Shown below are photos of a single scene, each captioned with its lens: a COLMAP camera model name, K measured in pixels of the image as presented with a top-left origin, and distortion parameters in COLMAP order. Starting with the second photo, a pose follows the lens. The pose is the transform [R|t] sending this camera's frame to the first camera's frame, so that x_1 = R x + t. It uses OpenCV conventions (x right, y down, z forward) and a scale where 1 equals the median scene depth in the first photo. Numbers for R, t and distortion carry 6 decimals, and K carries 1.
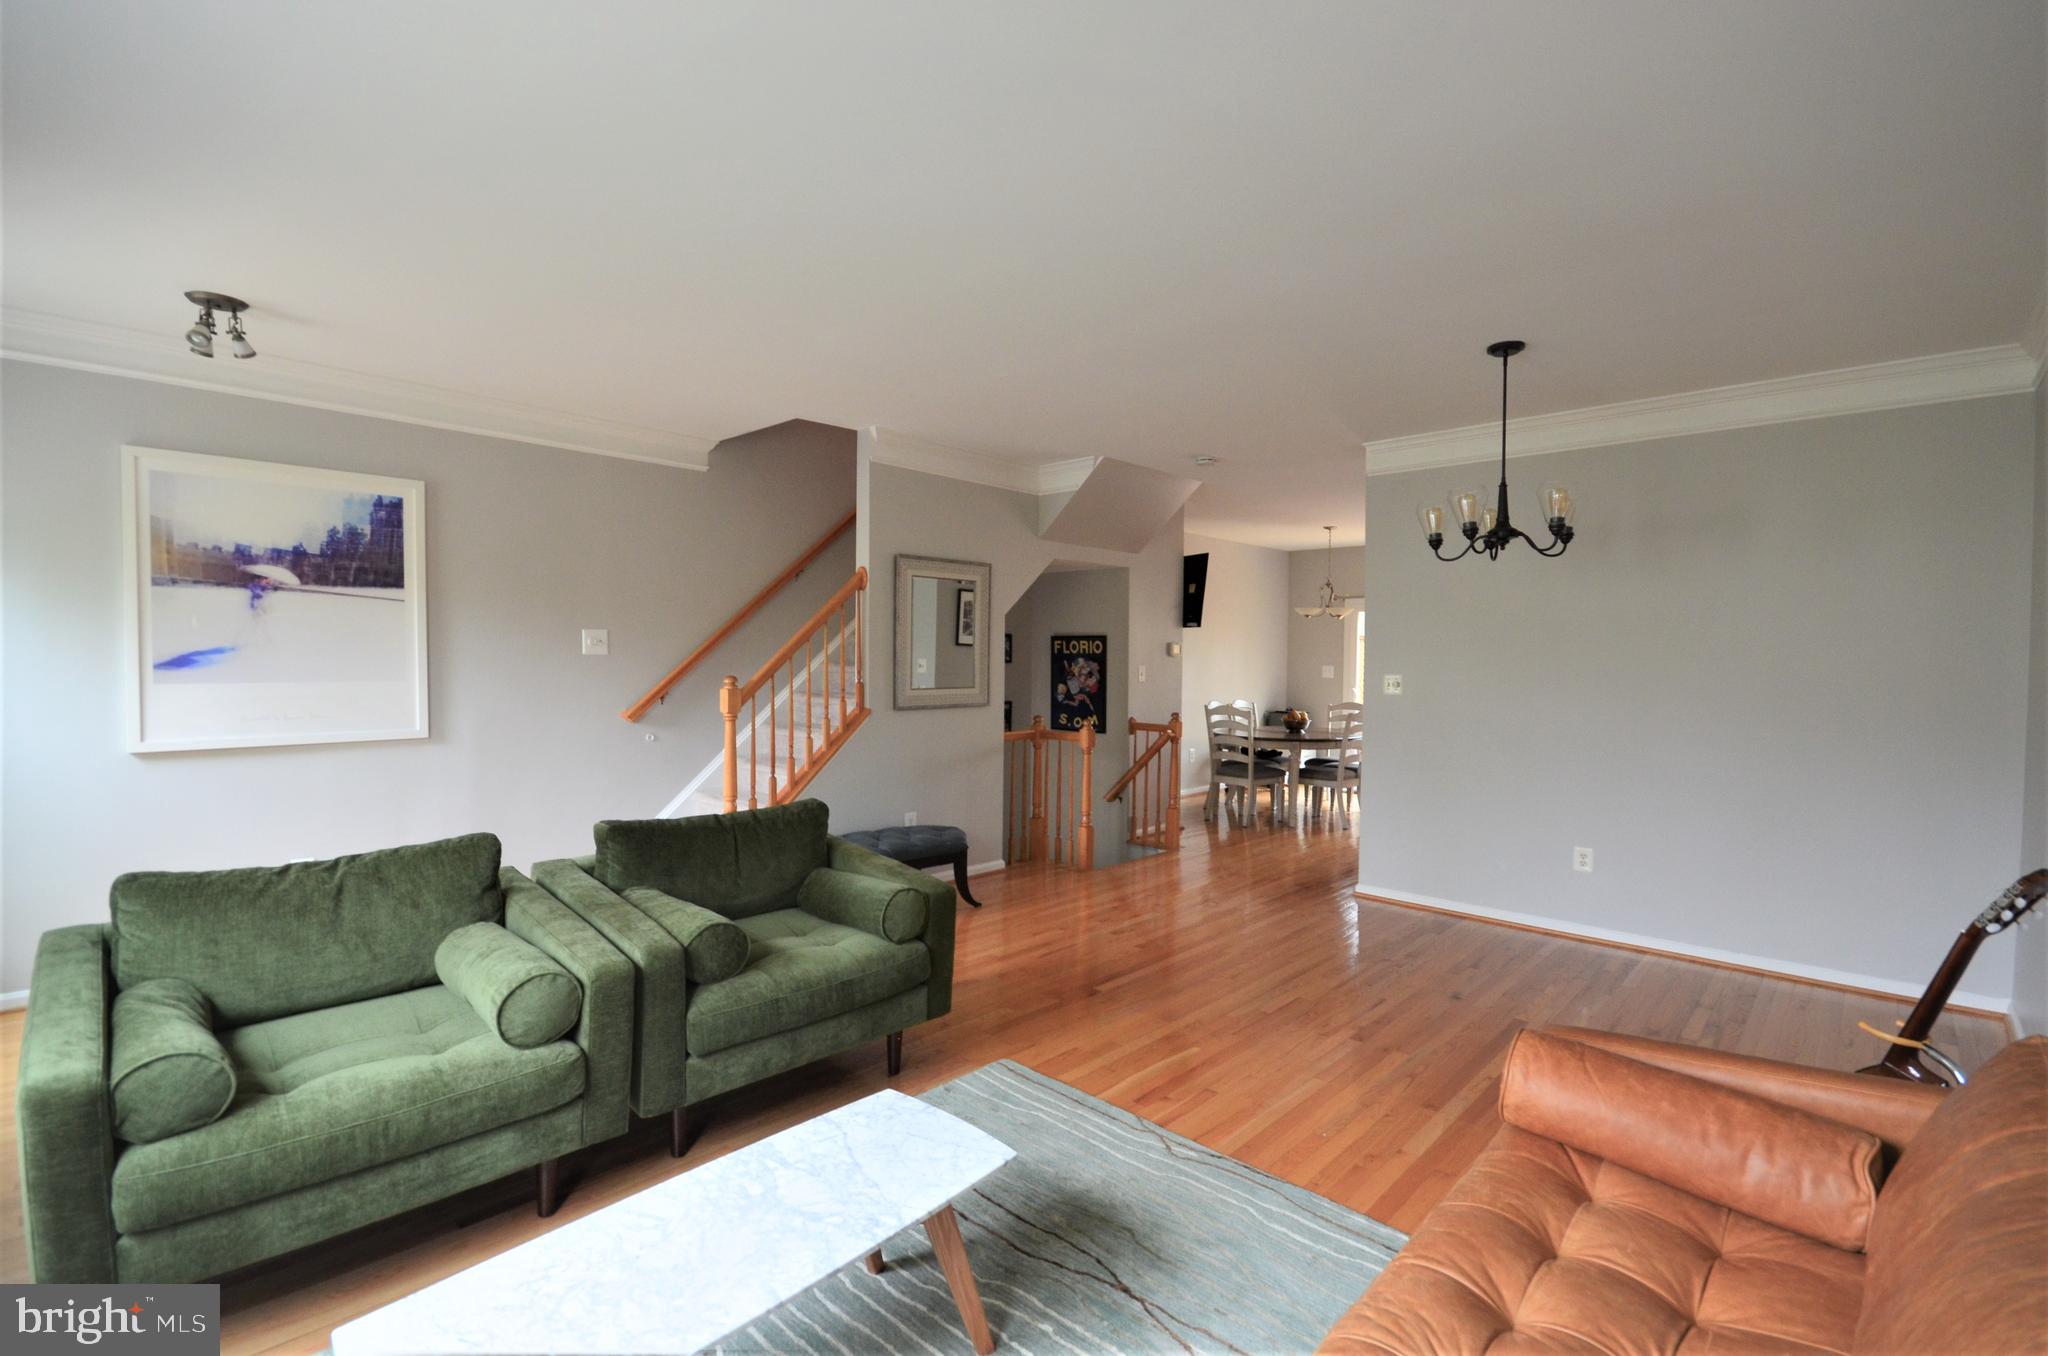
lens RADIAL K [[918.5, 0, 1020.8], [0, 918.5, 680.7], [0, 0, 1]] dist [-0.000864, -0.006657]
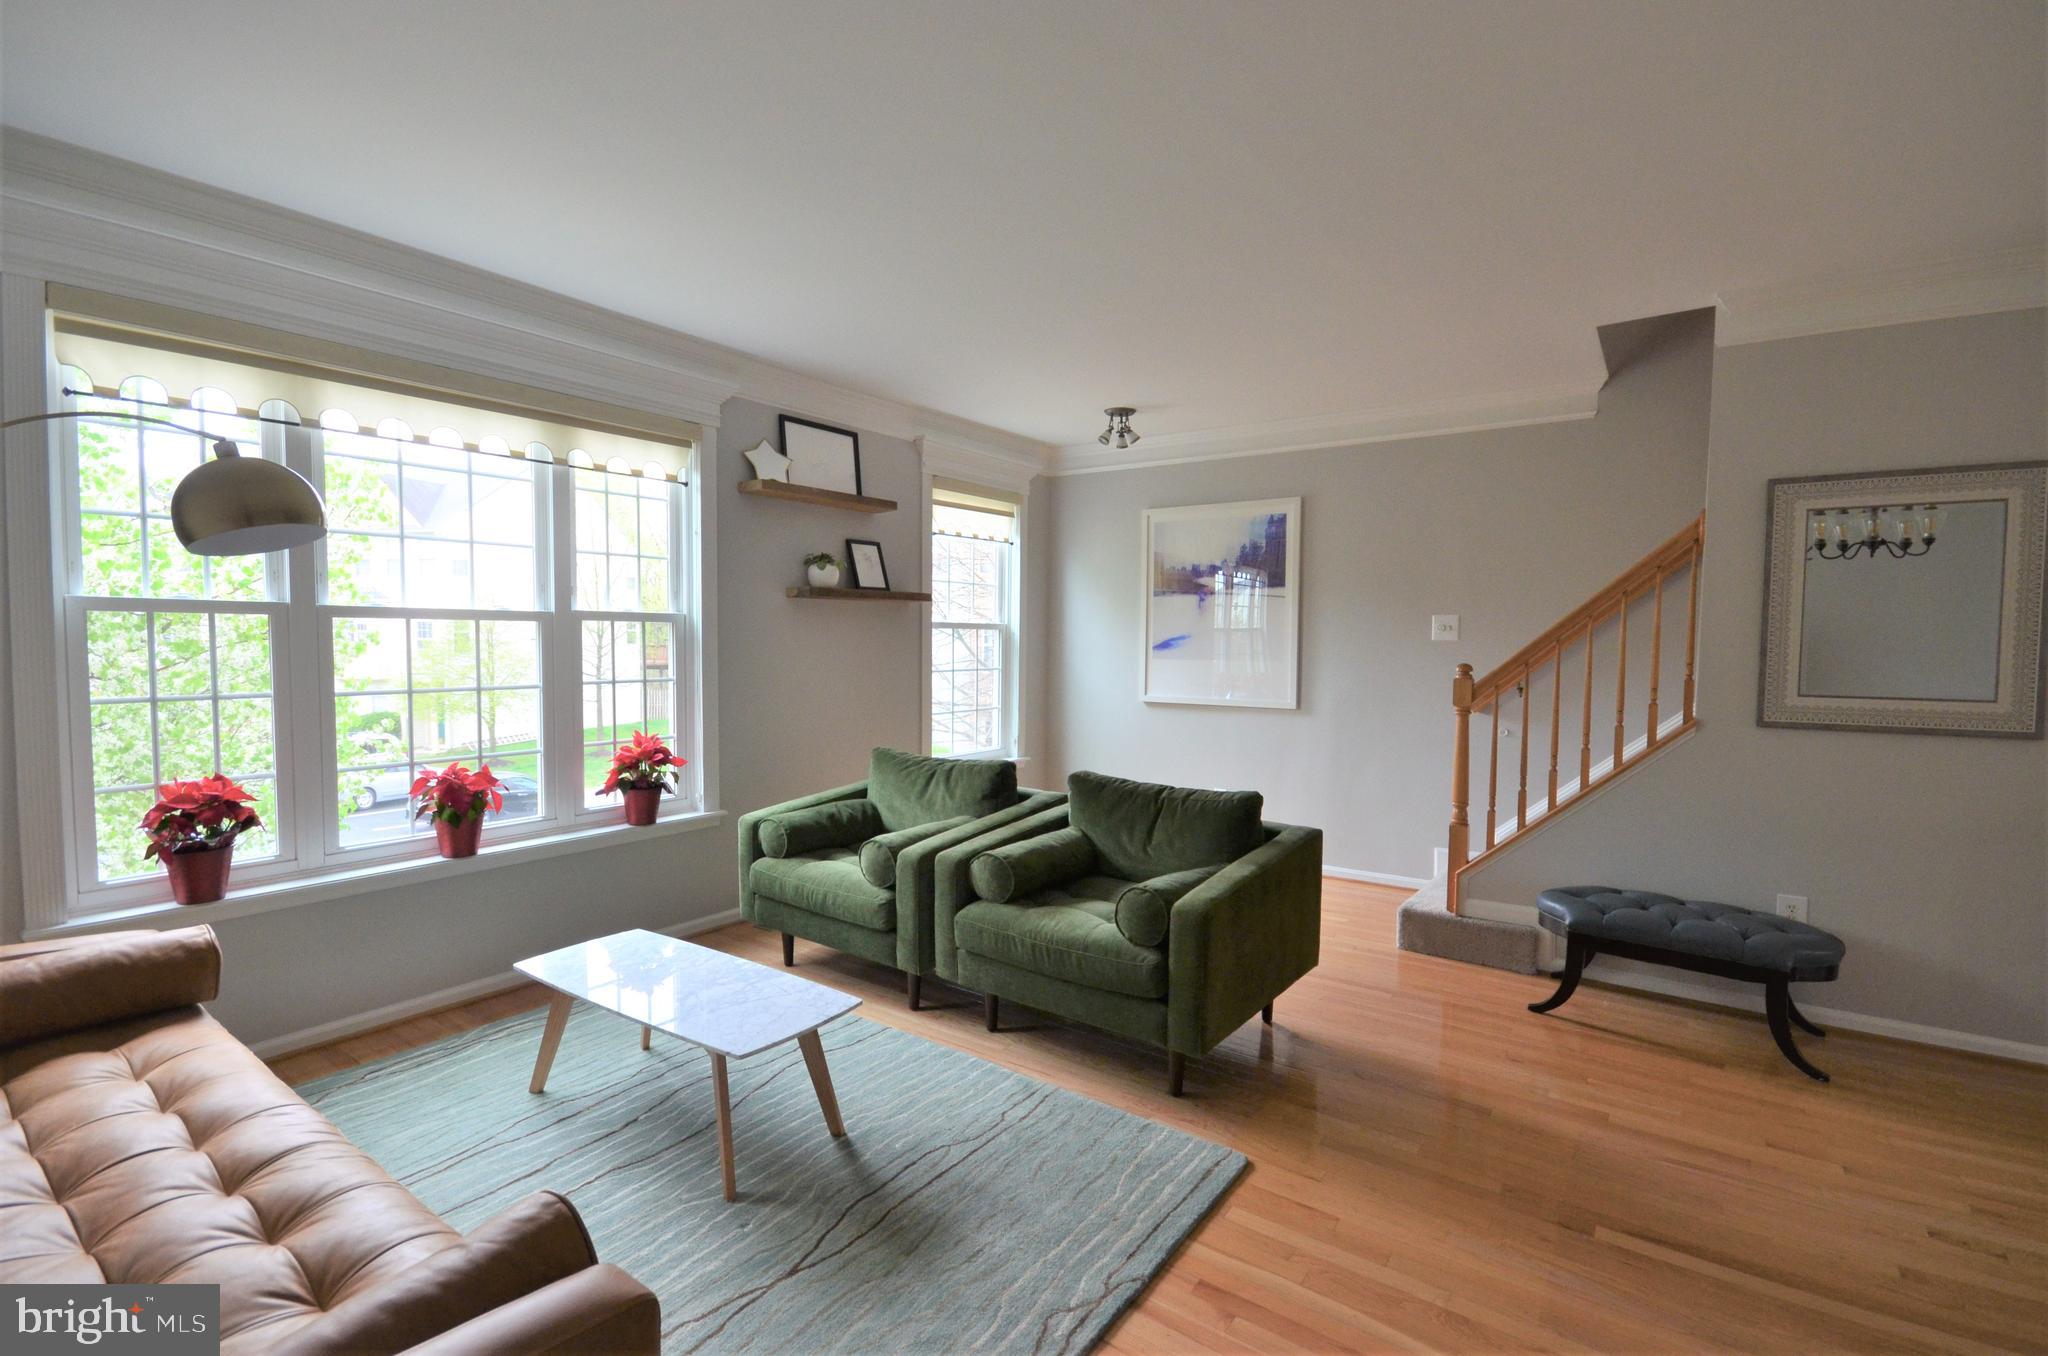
lens RADIAL K [[918.5, 0, 1050.0], [0, 918.5, 675.7], [0, 0, 1]] dist [-0.000864, -0.006657]
pose [[0.149892, 0.032258, -0.988176, 0.549058], [-0.034752, 0.999022, 0.027340, -0.004362], [0.988091, 0.030243, 0.150866, 0.552809]]
